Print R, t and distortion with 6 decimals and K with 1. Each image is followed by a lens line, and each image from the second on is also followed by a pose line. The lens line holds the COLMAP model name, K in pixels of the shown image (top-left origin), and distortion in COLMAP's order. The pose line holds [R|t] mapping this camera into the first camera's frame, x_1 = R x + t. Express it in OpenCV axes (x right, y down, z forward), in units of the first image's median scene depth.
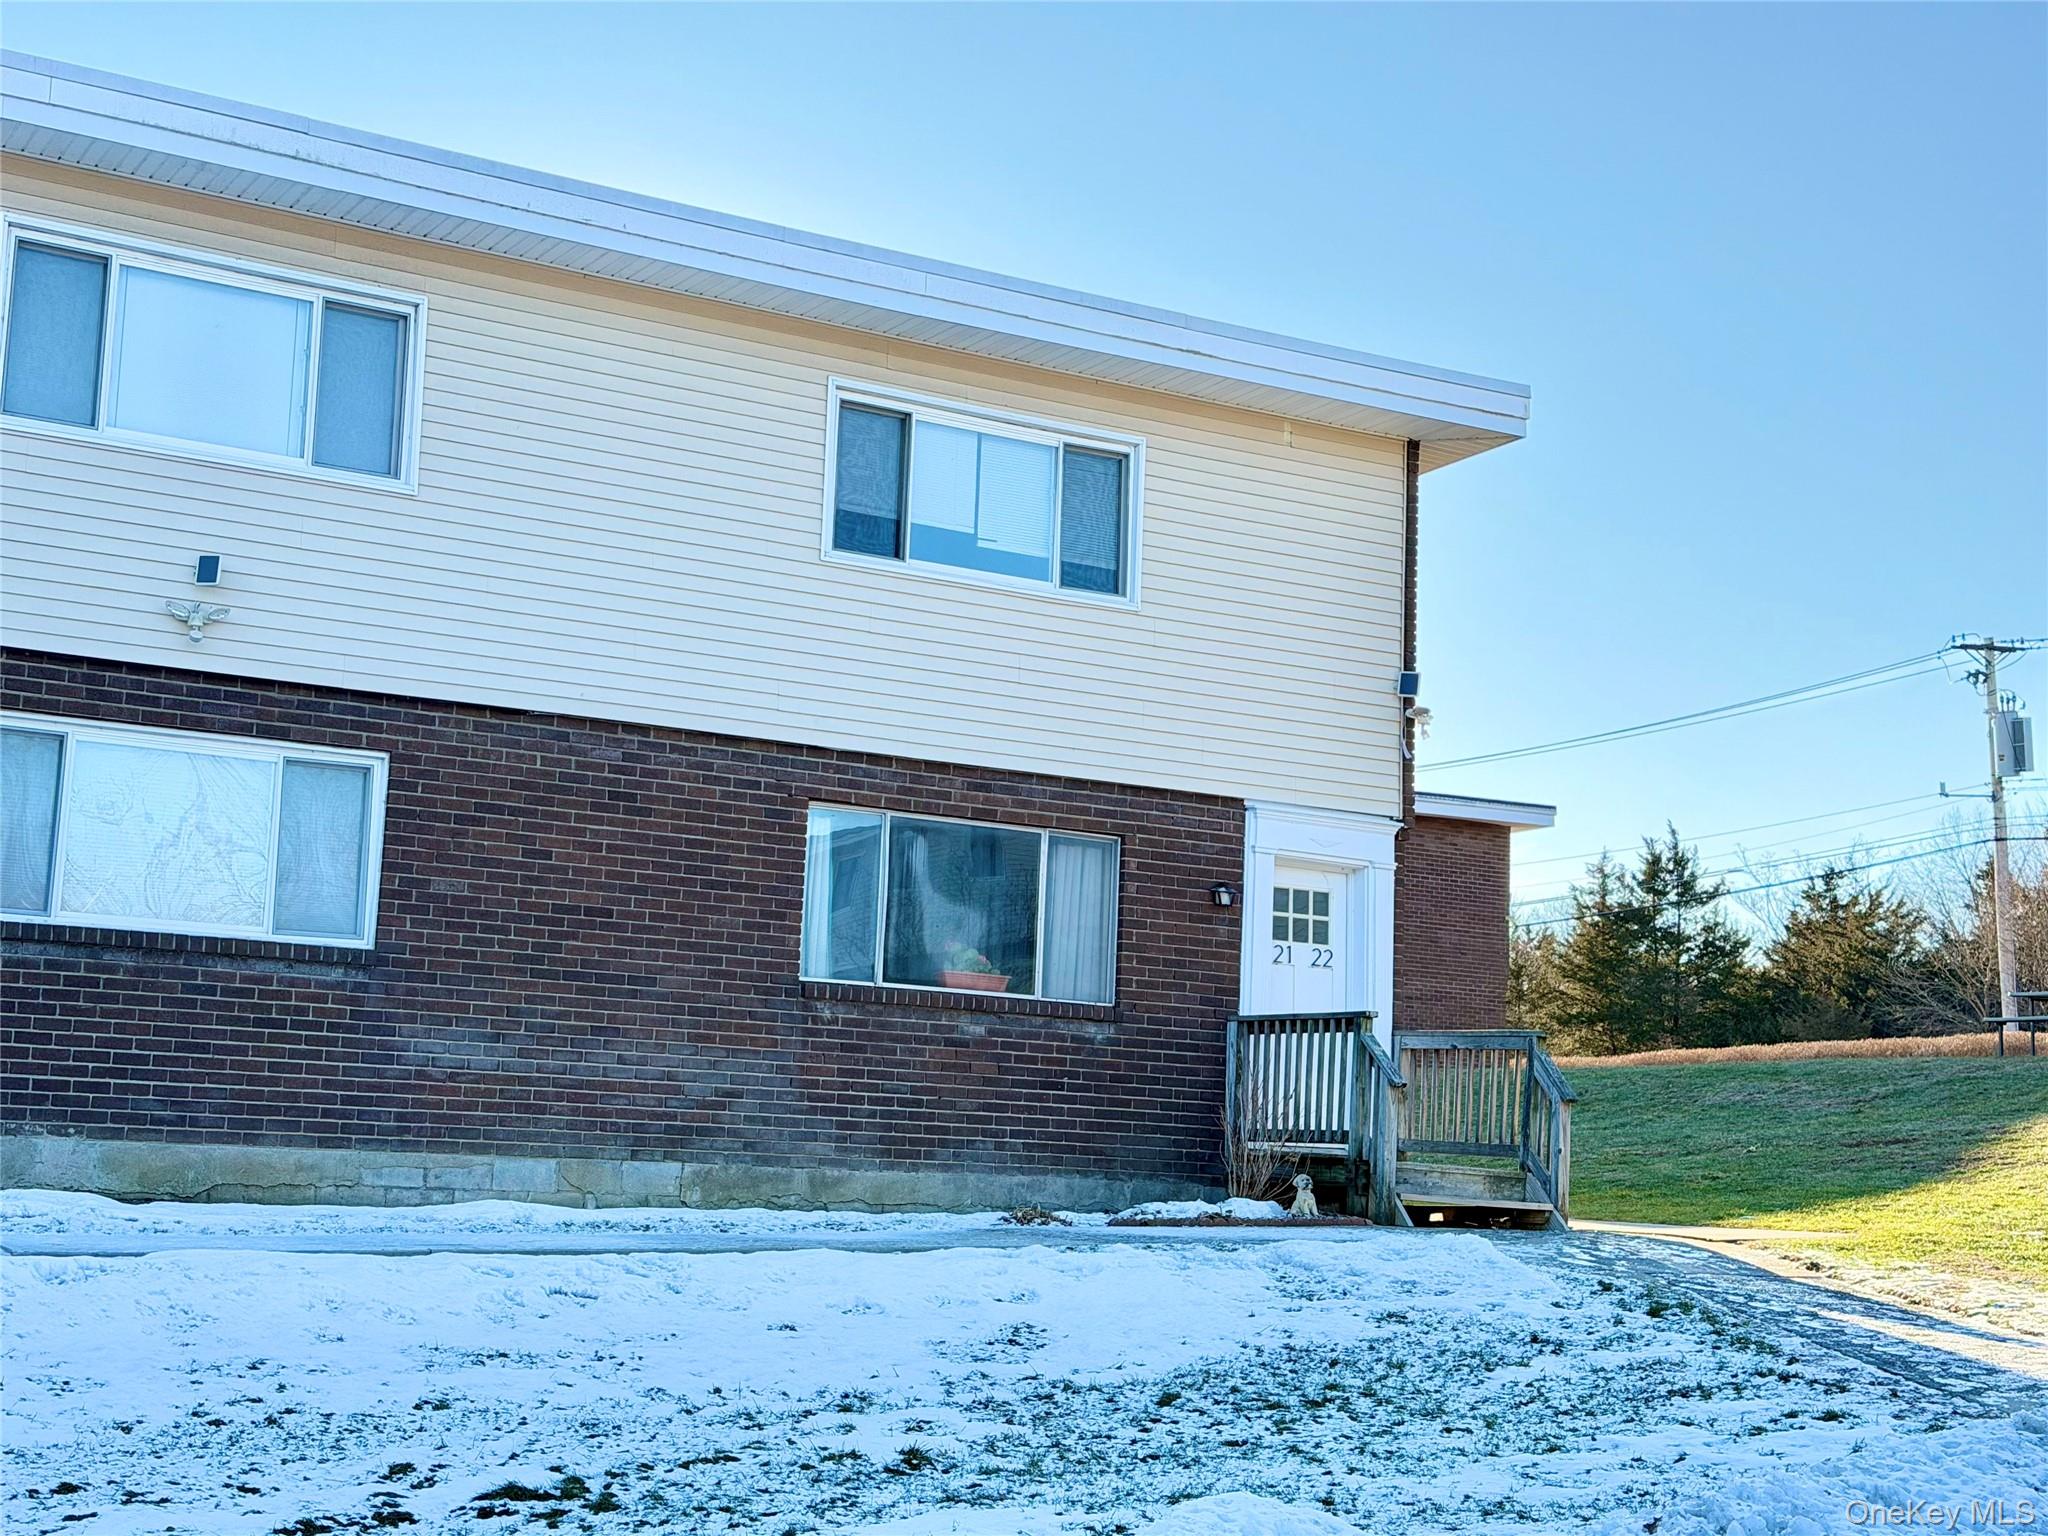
lens RADIAL K [[2828.9, 0, 1039.5], [0, 2828.9, 772.8], [0, 0, 1]] dist [0.062152, 0.000000]
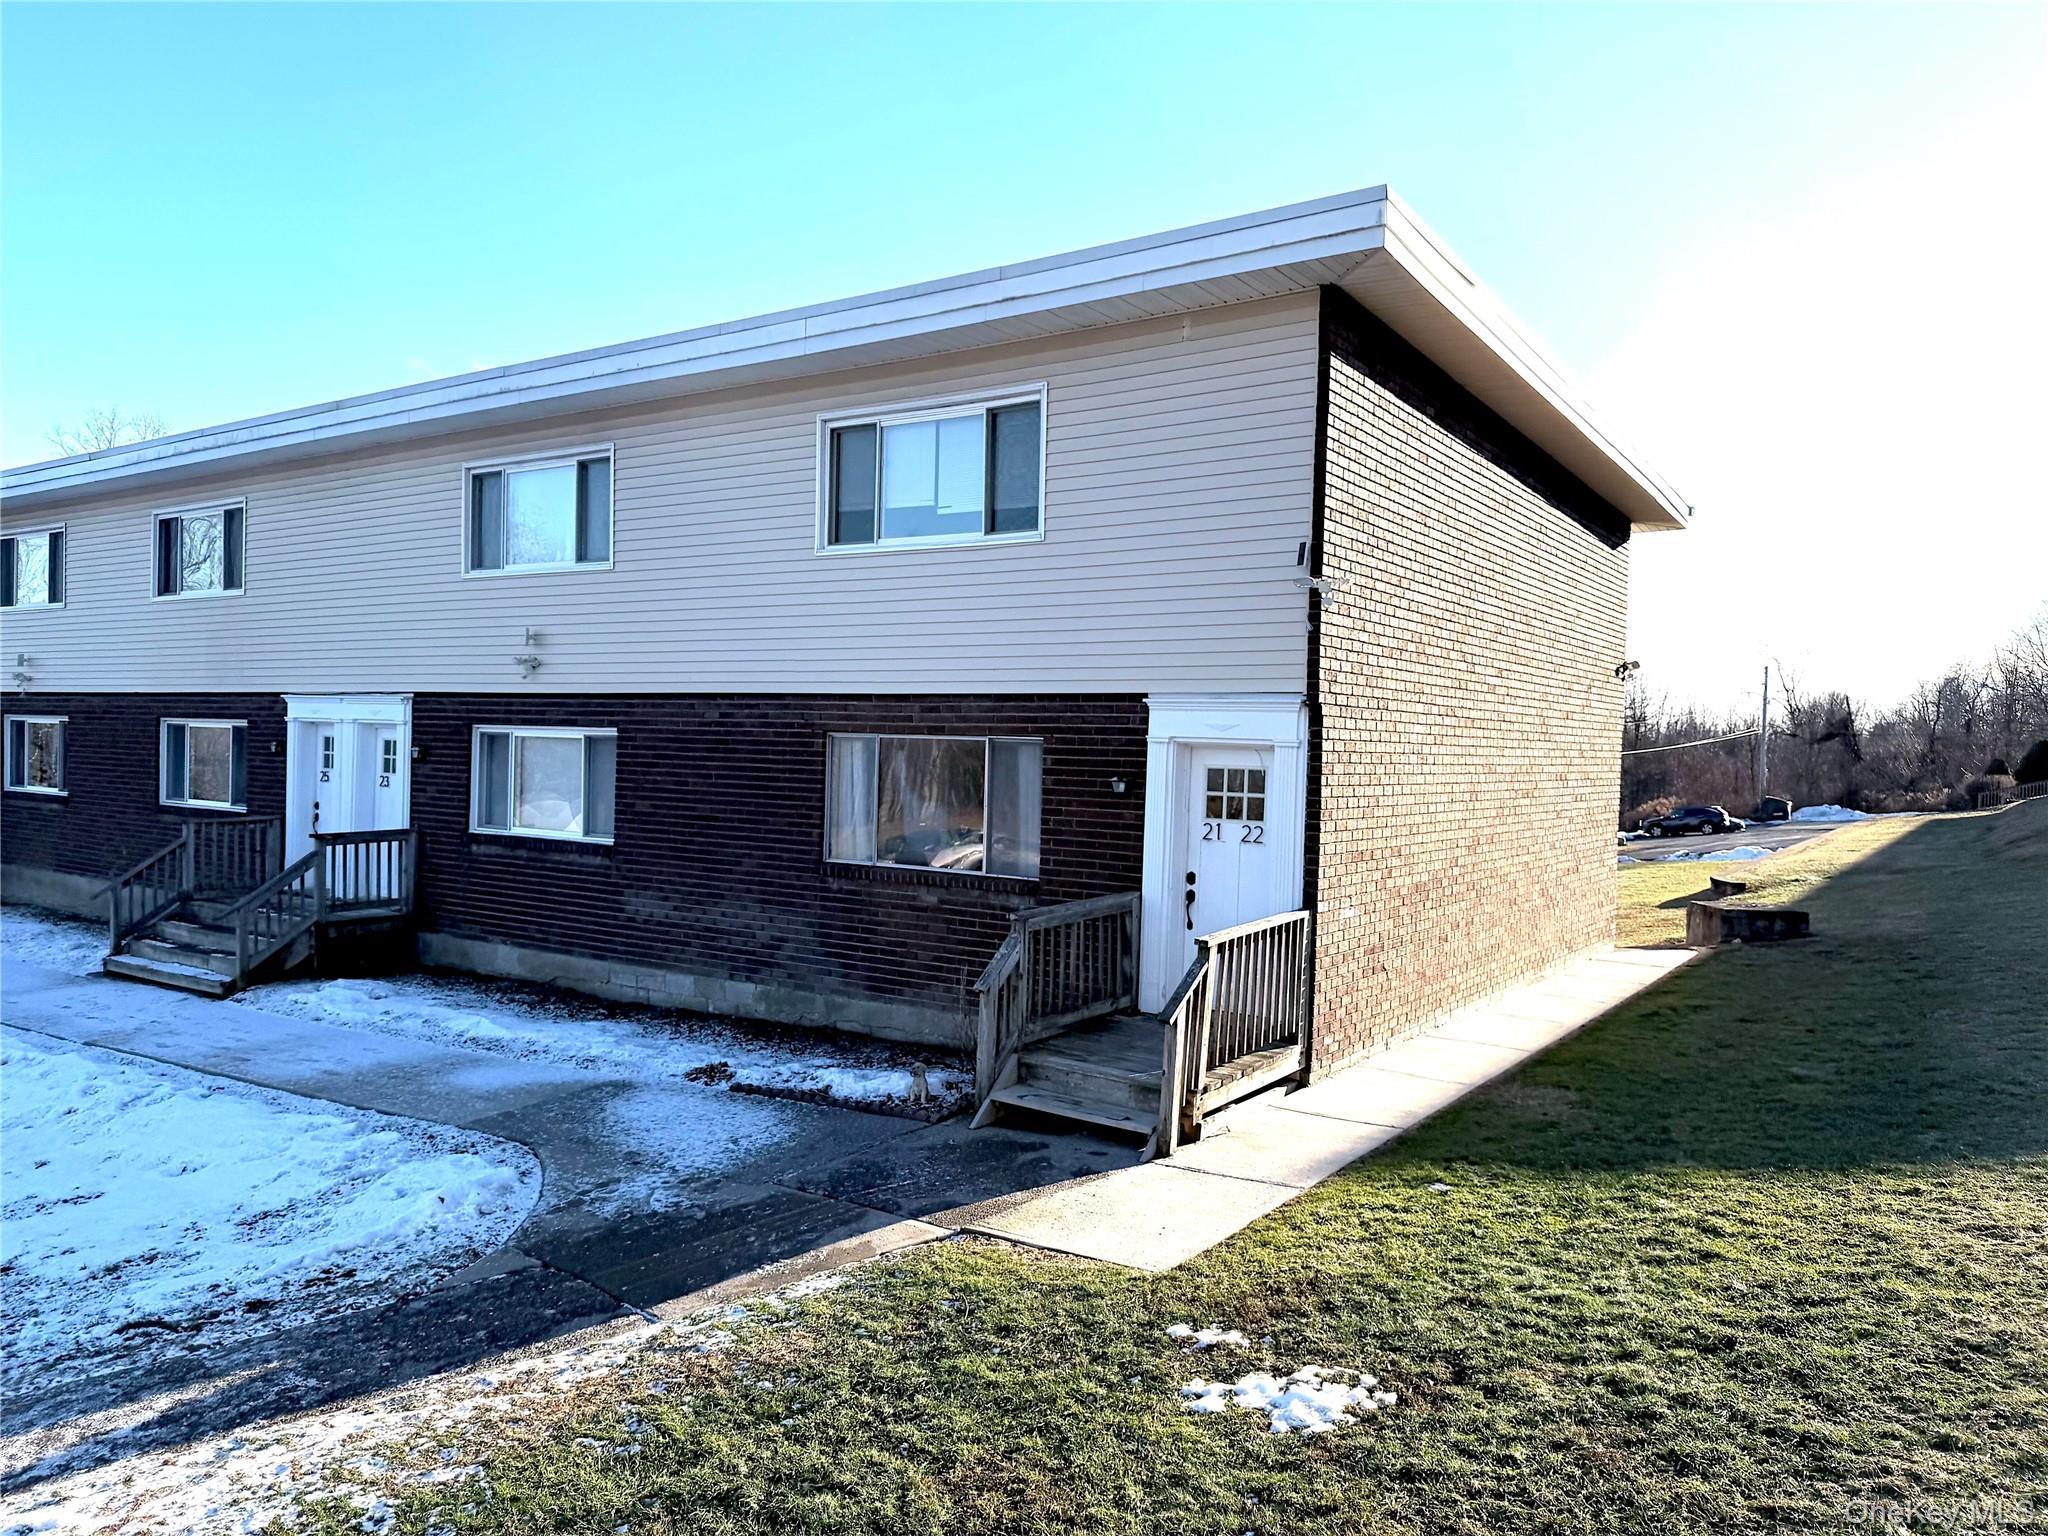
lens RADIAL K [[1437.3, 0, 1031.9], [0, 1437.3, 788.0], [0, 0, 1]] dist [0.080920, -0.063001]
pose [[0.439212, 0.000866, -0.898383, 0.608760], [0.129589, 0.989480, 0.064309, 0.004623], [0.888988, -0.144666, 0.434479, 0.792790]]
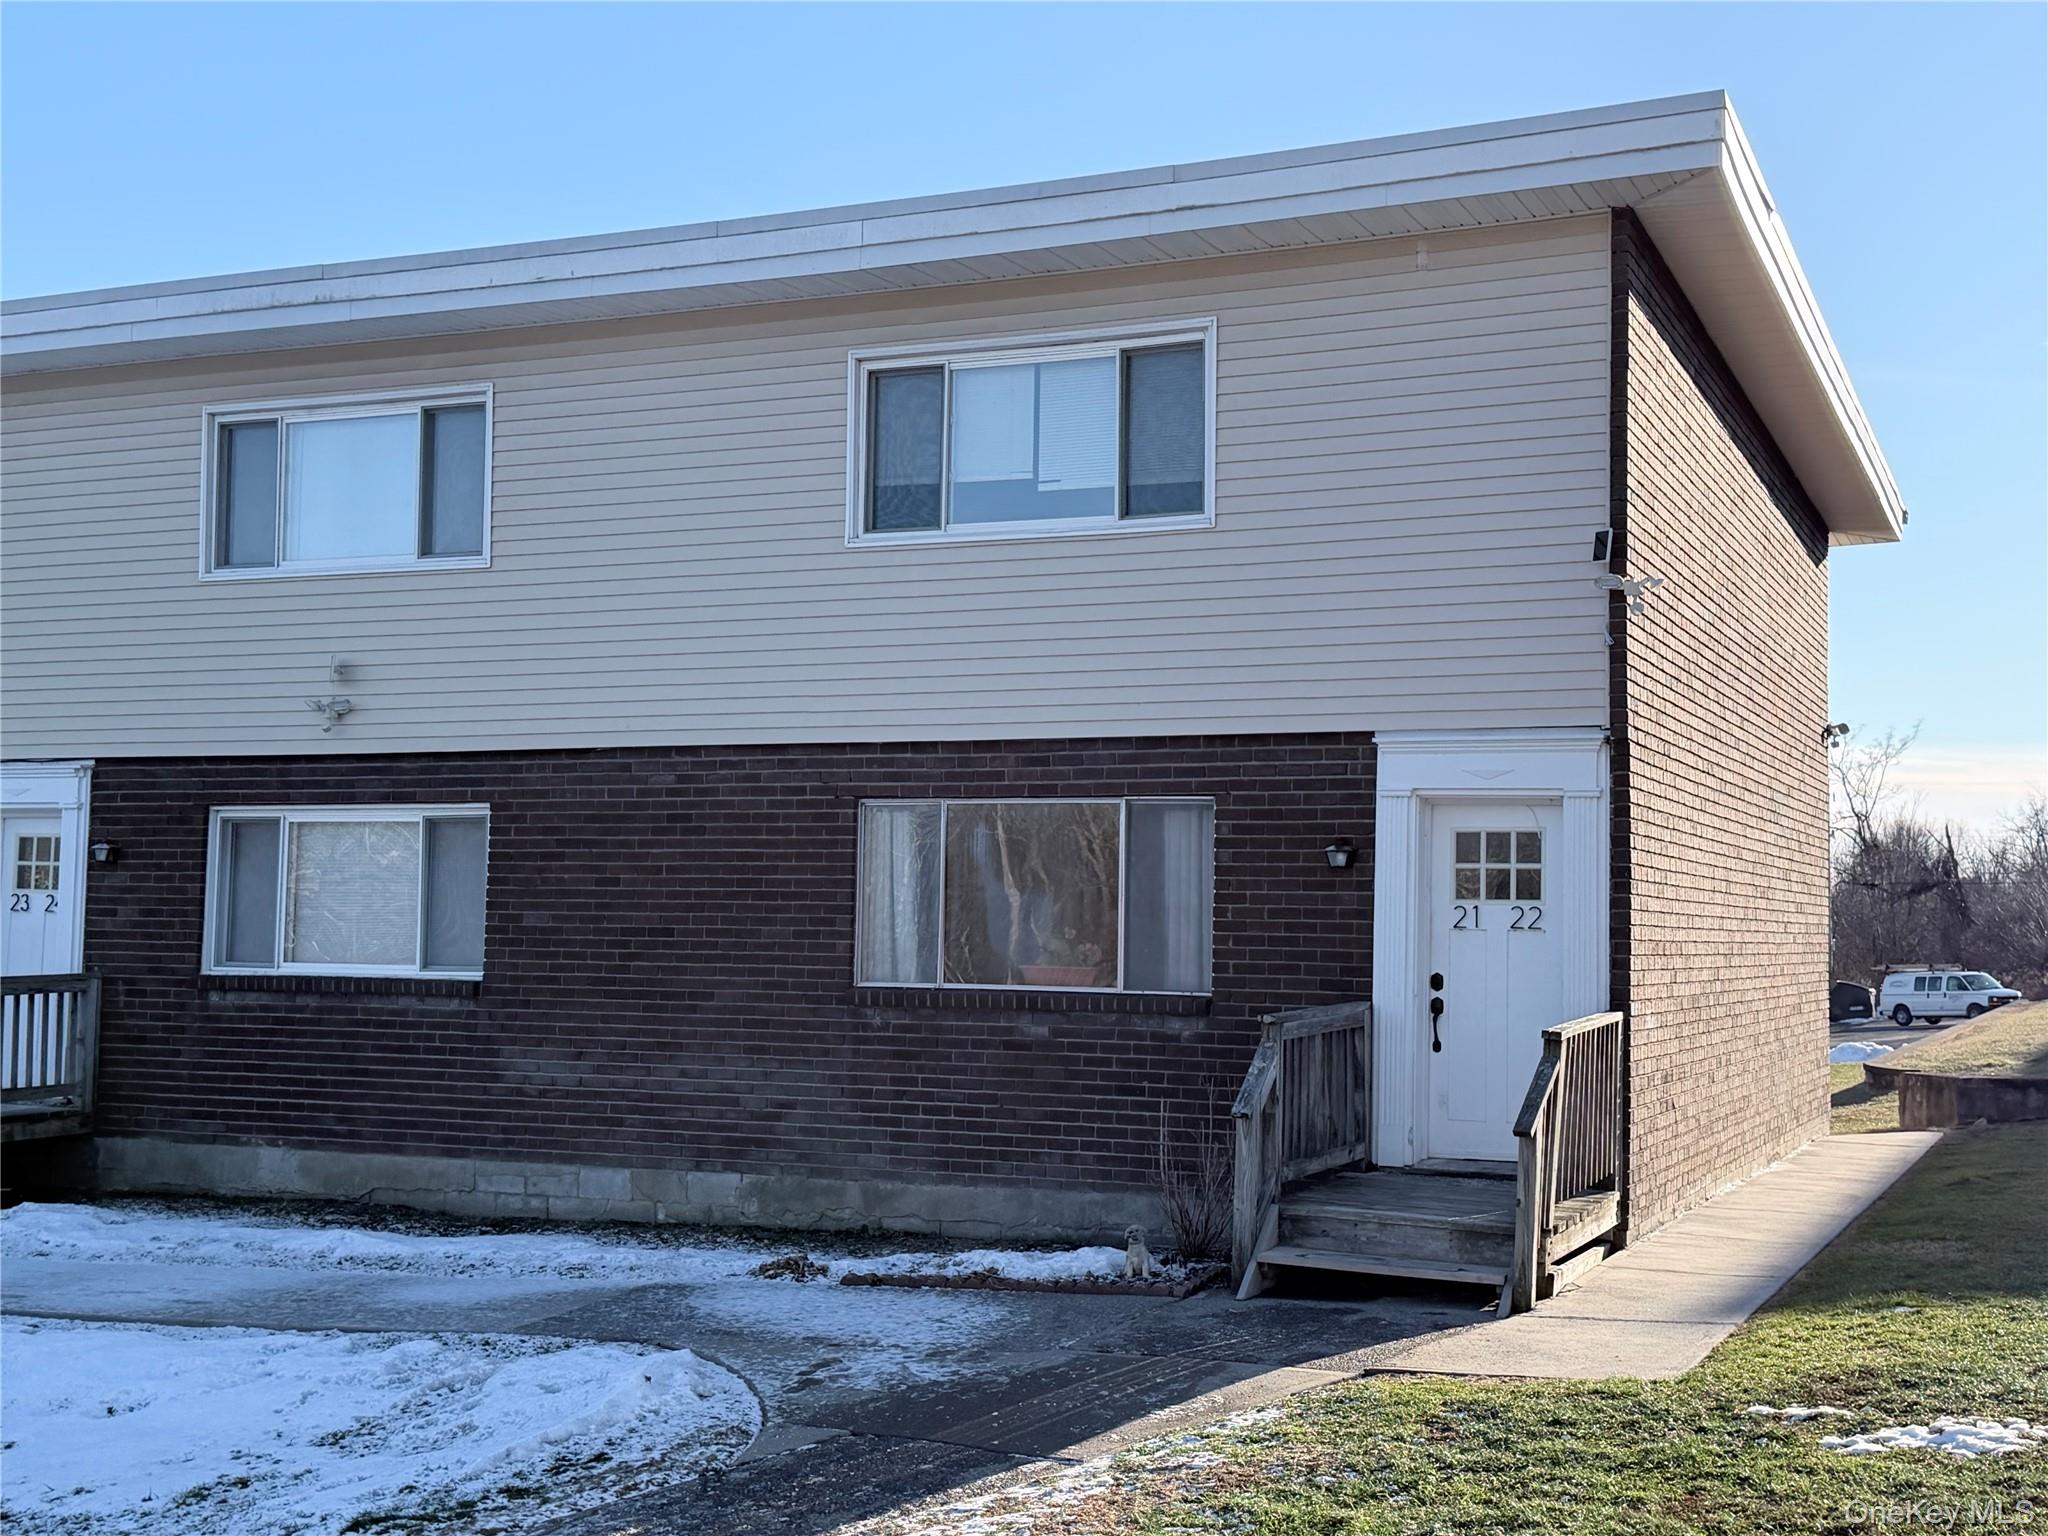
lens RADIAL K [[2487.2, 0, 1036.2], [0, 2487.2, 794.9], [0, 0, 1]] dist [0.106231, 0.000000]
pose [[0.588798, -0.072920, -0.804984, 0.648979], [0.131956, 0.991233, 0.006727, 0.010828], [0.797436, -0.110184, 0.593258, 0.554795]]
